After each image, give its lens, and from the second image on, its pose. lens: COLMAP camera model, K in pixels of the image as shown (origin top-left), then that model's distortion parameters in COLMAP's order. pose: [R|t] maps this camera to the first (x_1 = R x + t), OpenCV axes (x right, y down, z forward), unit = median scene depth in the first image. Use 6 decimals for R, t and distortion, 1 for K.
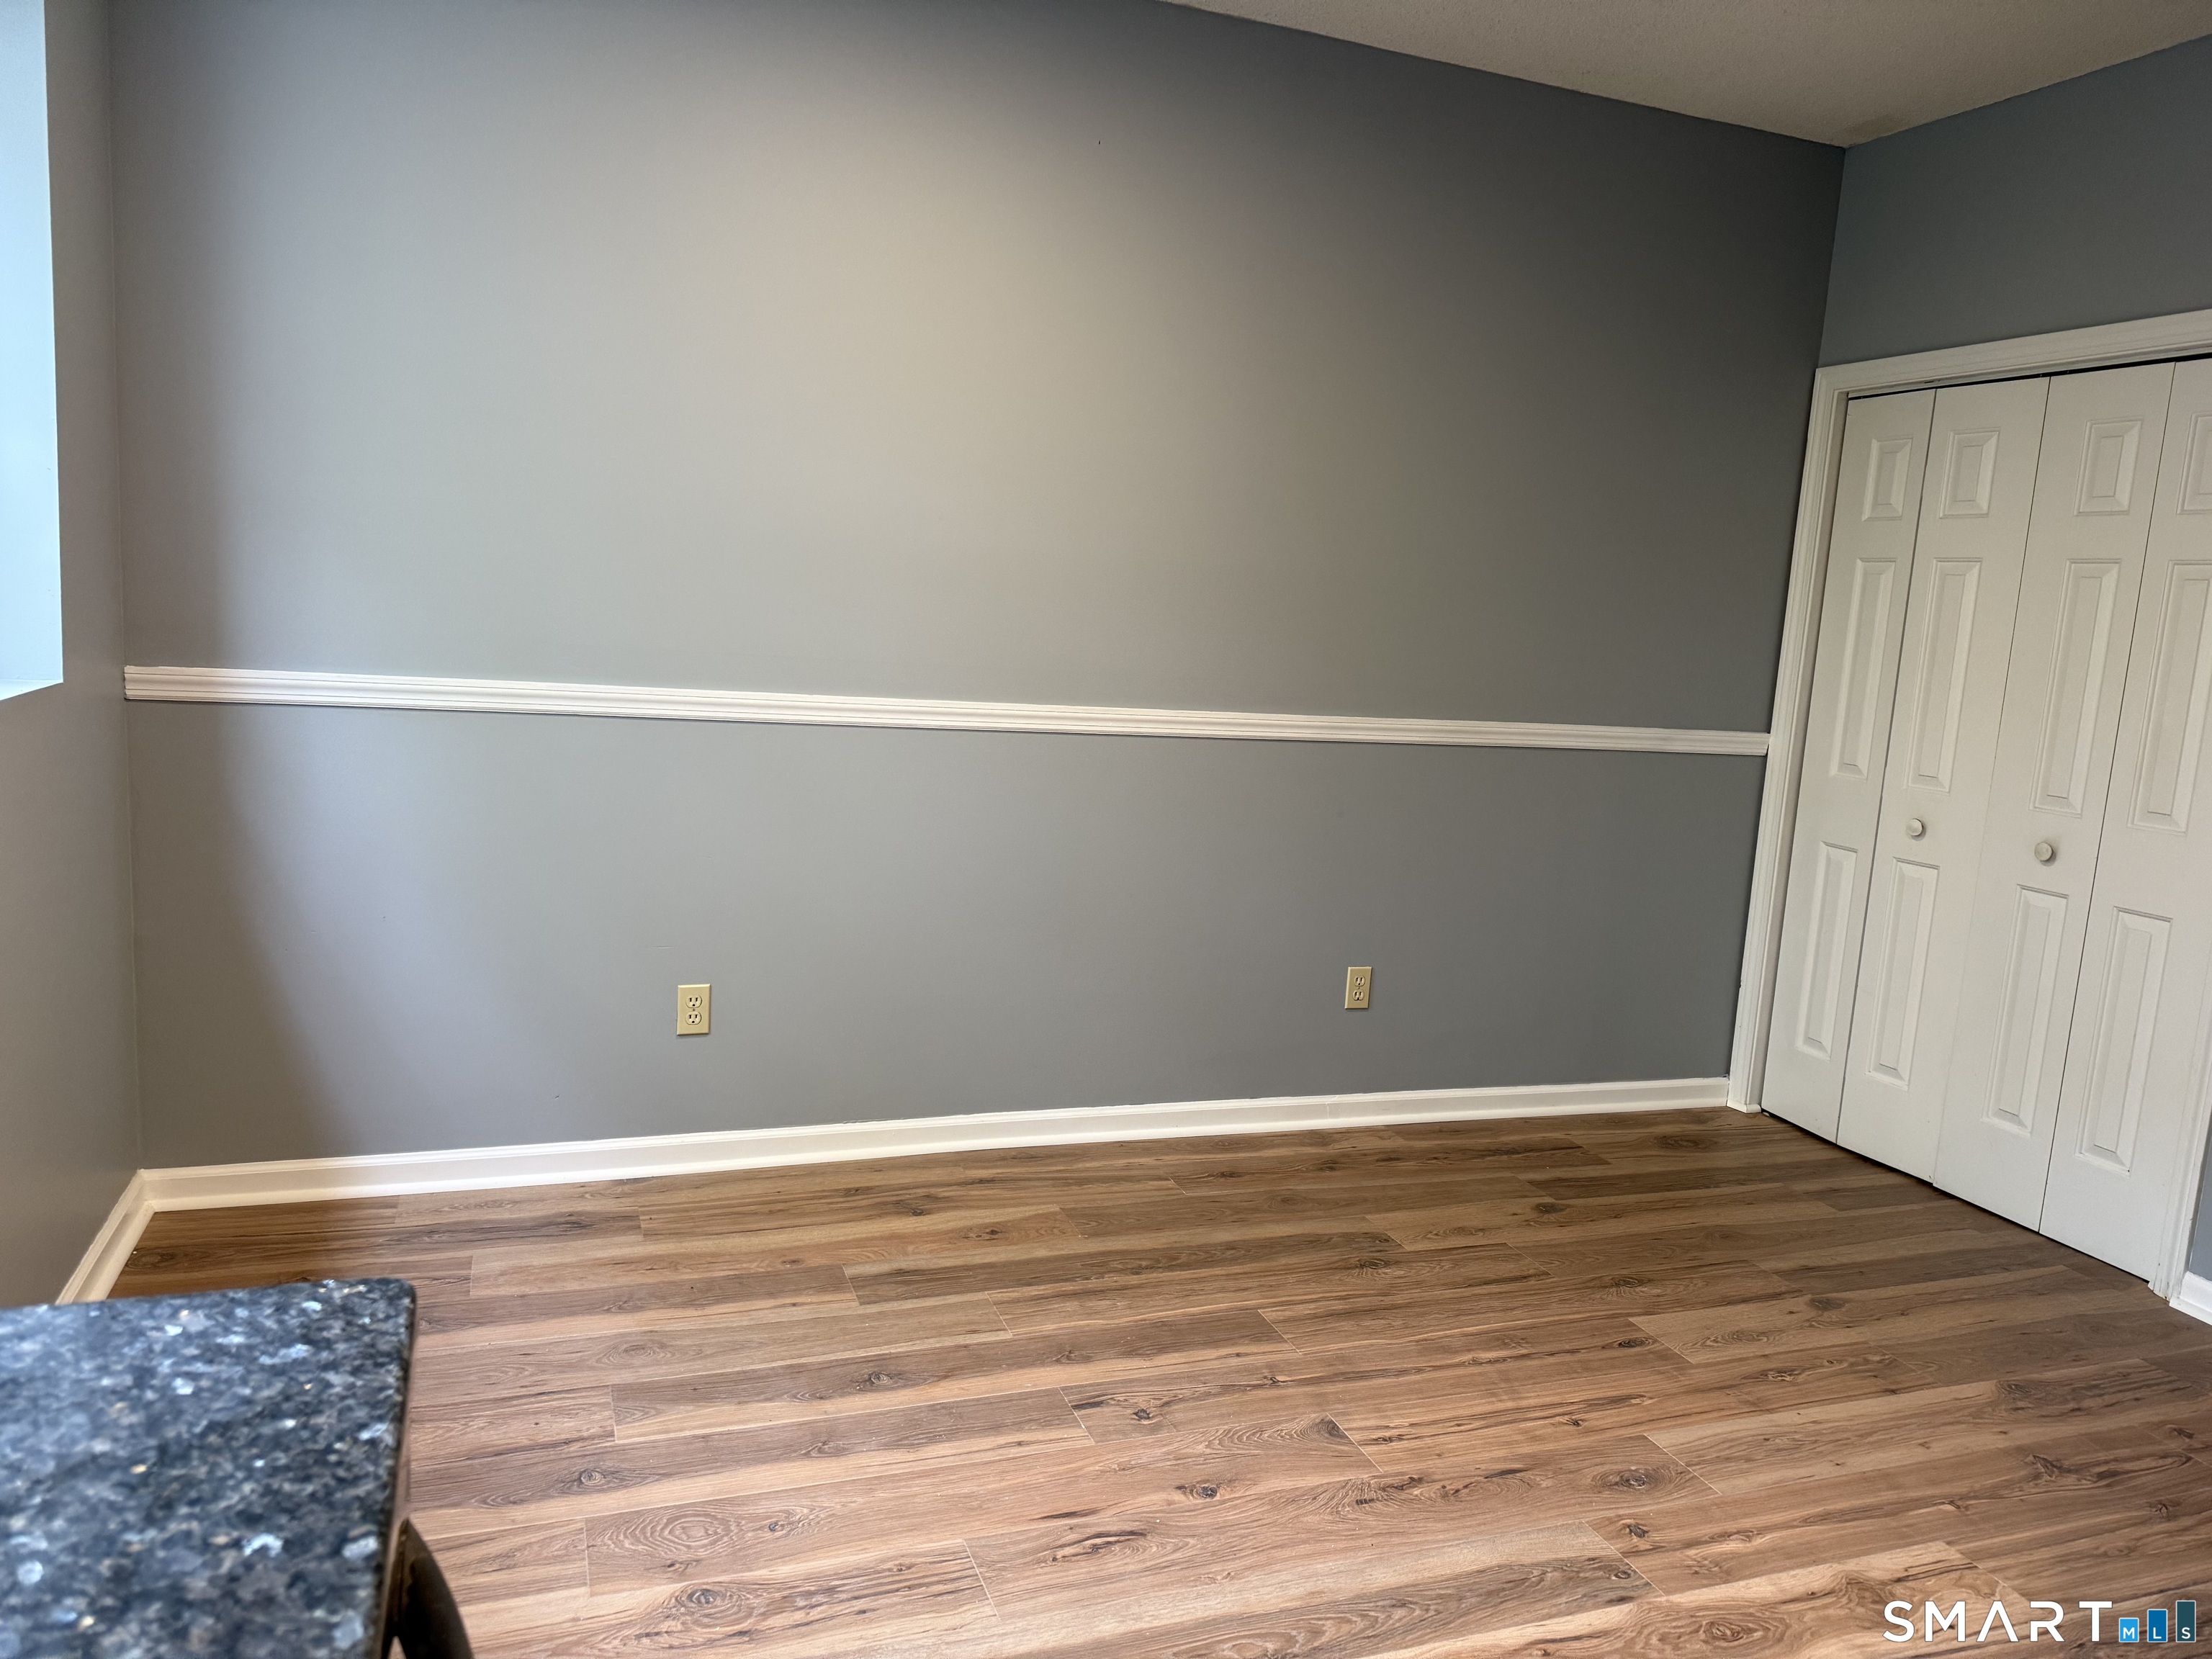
lens RADIAL K [[1571.7, 0, 1107.7], [0, 1571.7, 824.6], [0, 0, 1]] dist [0.082250, -0.093562]
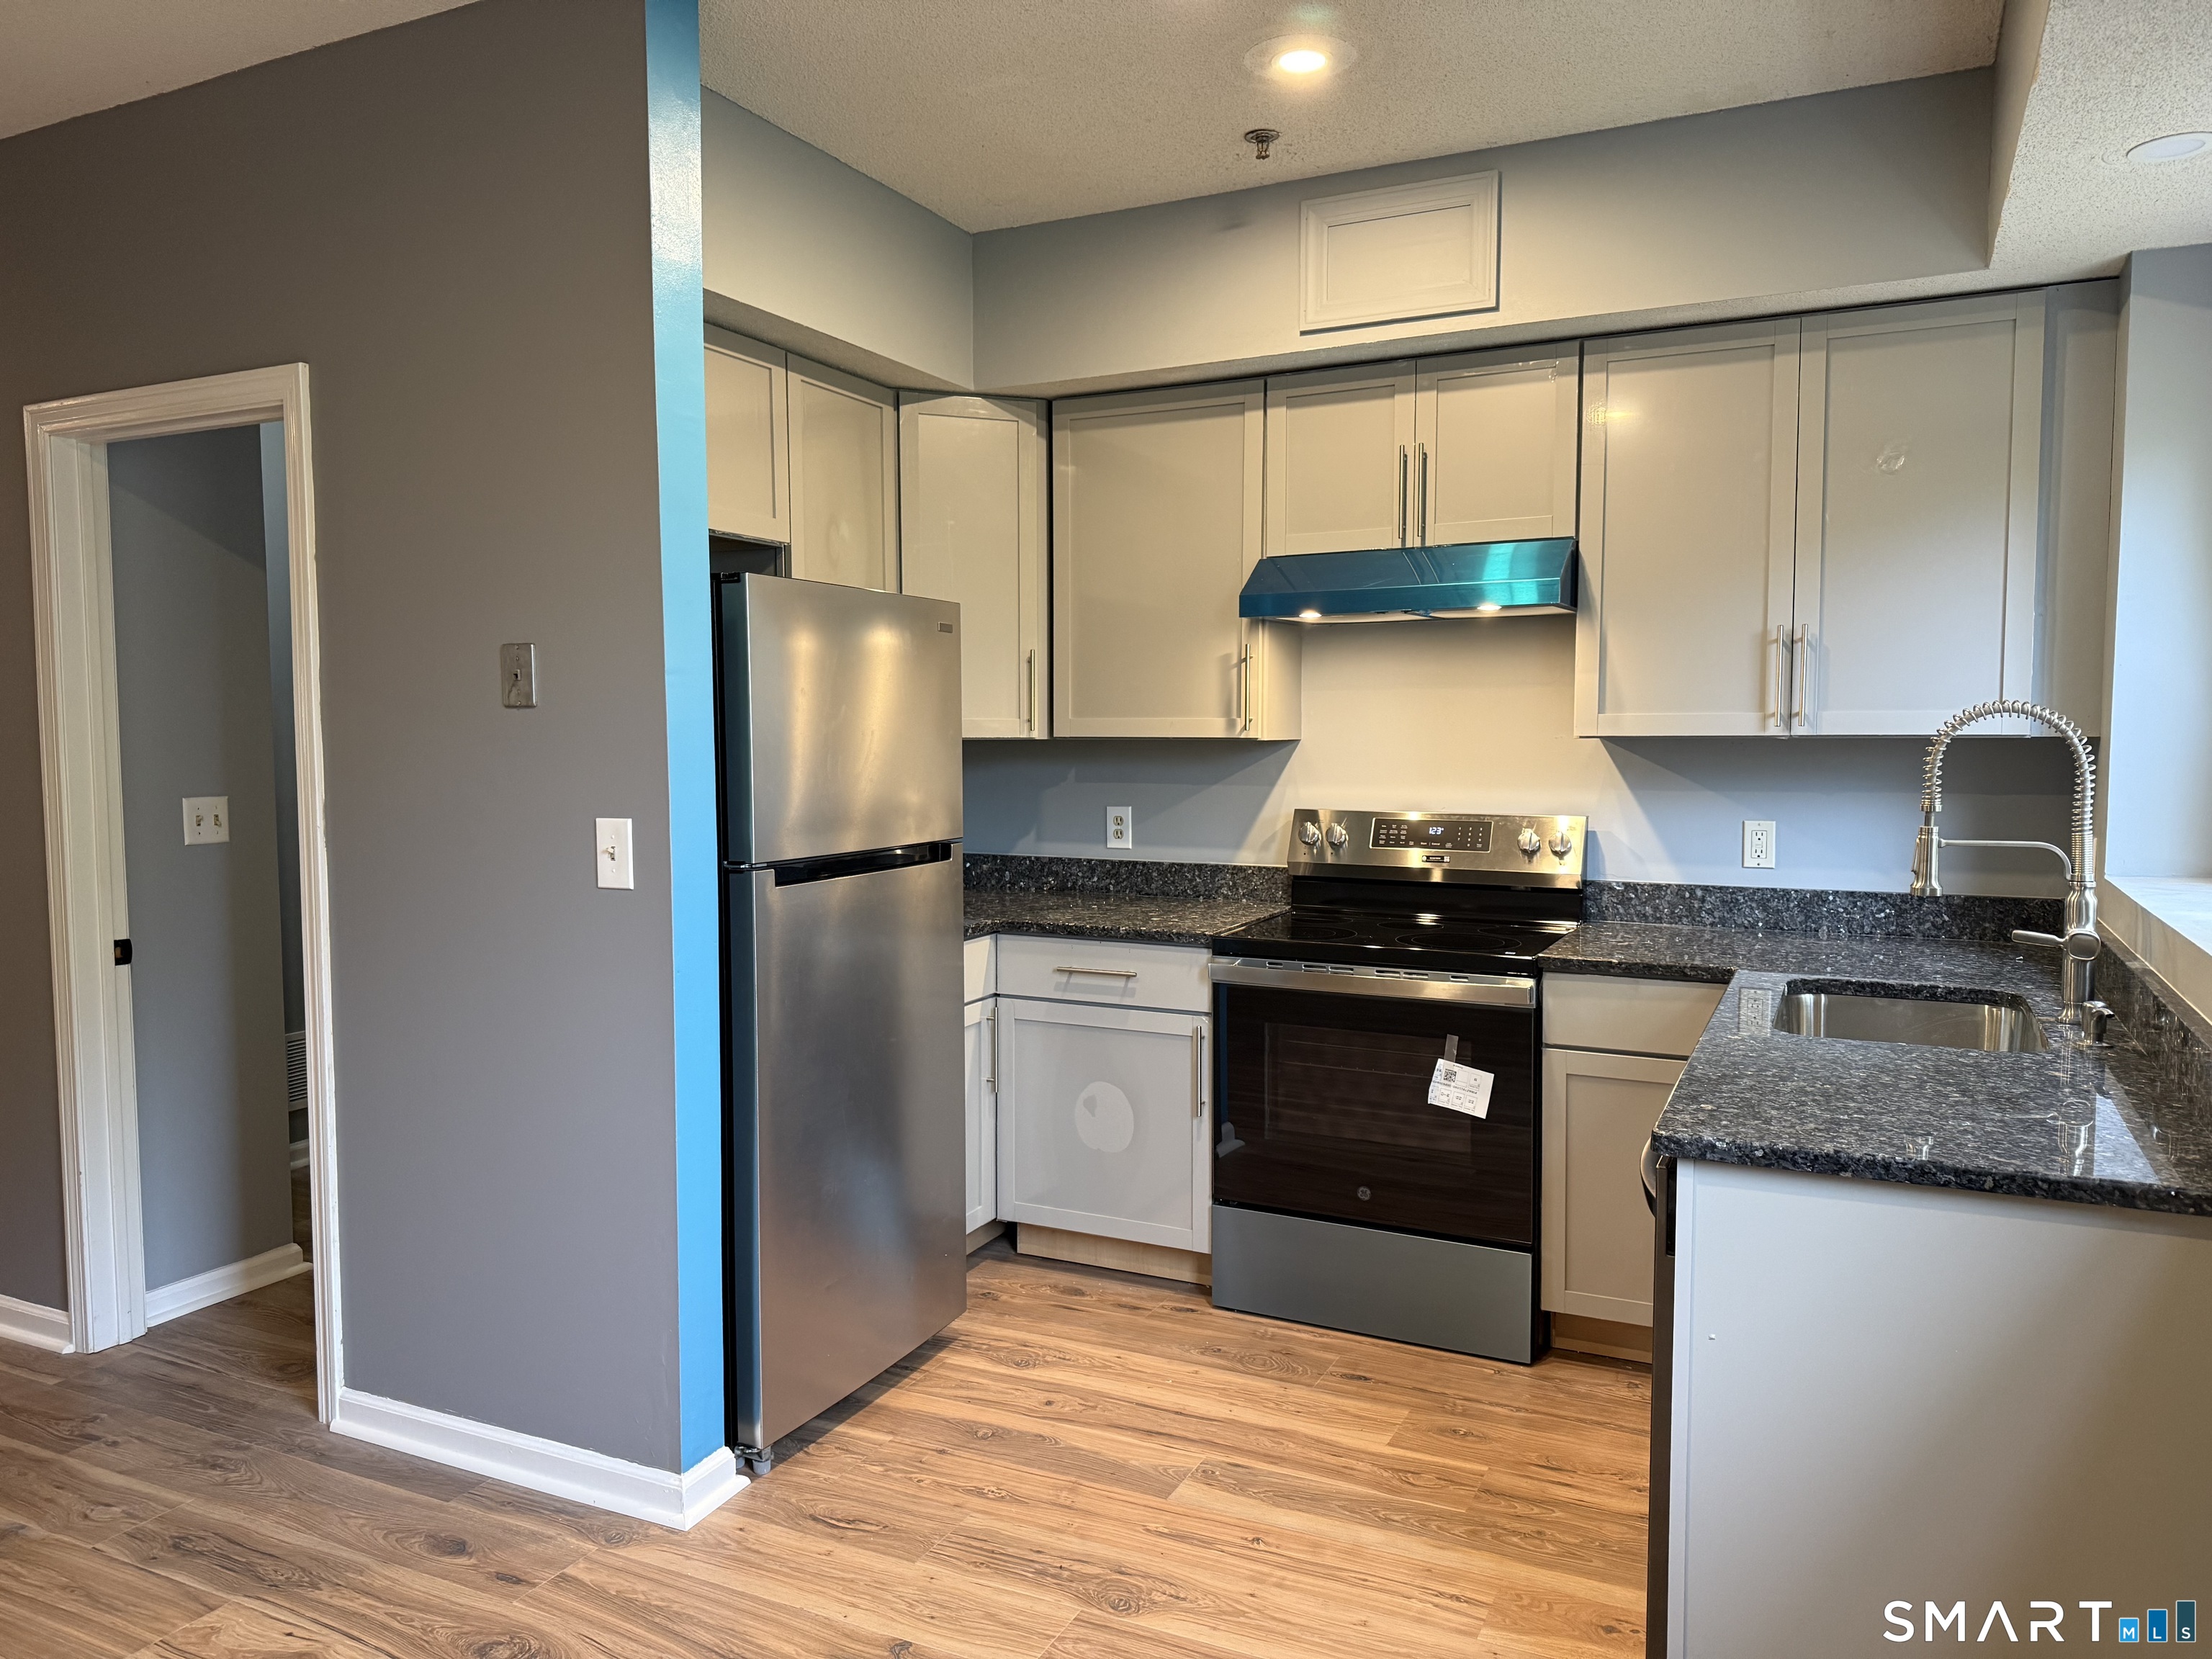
lens RADIAL K [[1571.7, 0, 1097.5], [0, 1571.7, 816.1], [0, 0, 1]] dist [0.082250, -0.093562]
pose [[-0.686104, -0.109260, 0.719252, -1.034284], [0.060520, 0.976659, 0.206093, -0.346575], [-0.724982, 0.184931, -0.663477, 1.687017]]
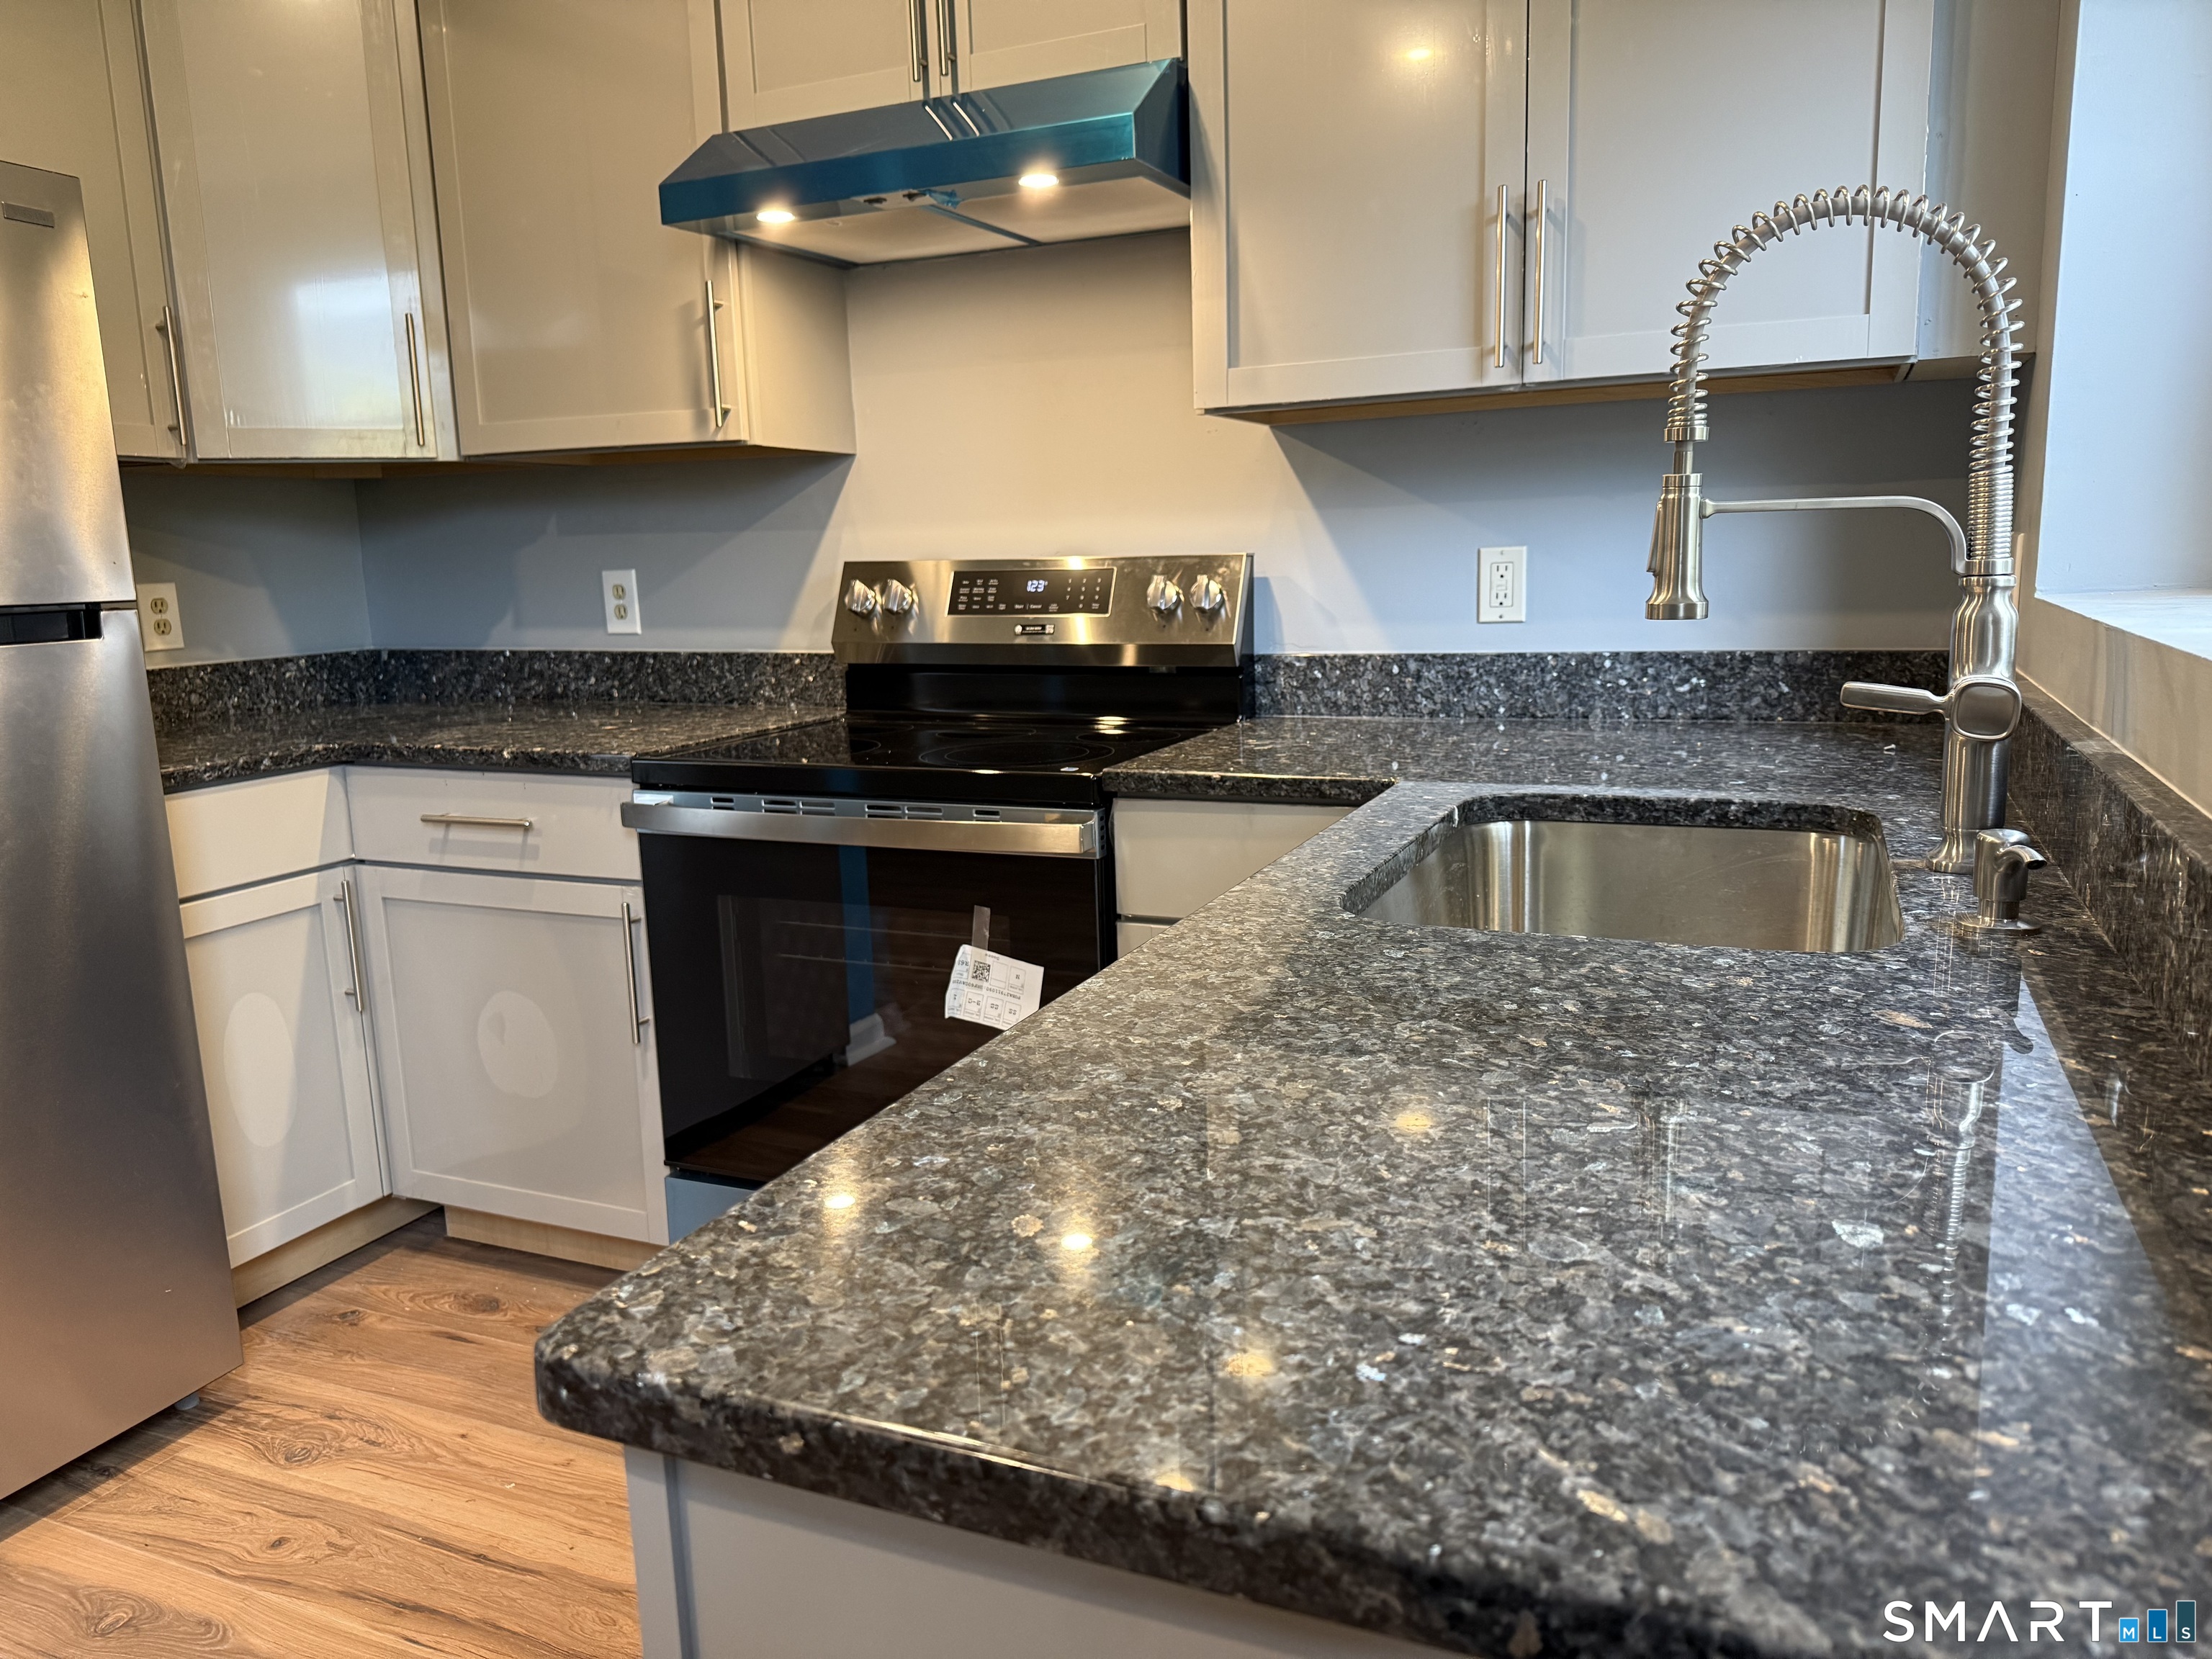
lens RADIAL K [[1571.7, 0, 1103.5], [0, 1571.7, 814.0], [0, 0, 1]] dist [0.082250, -0.093562]
pose [[-0.714503, -0.161924, 0.680636, -0.897659], [0.080674, 0.947292, 0.310049, -0.175699], [-0.694965, 0.276440, -0.663780, 1.138414]]
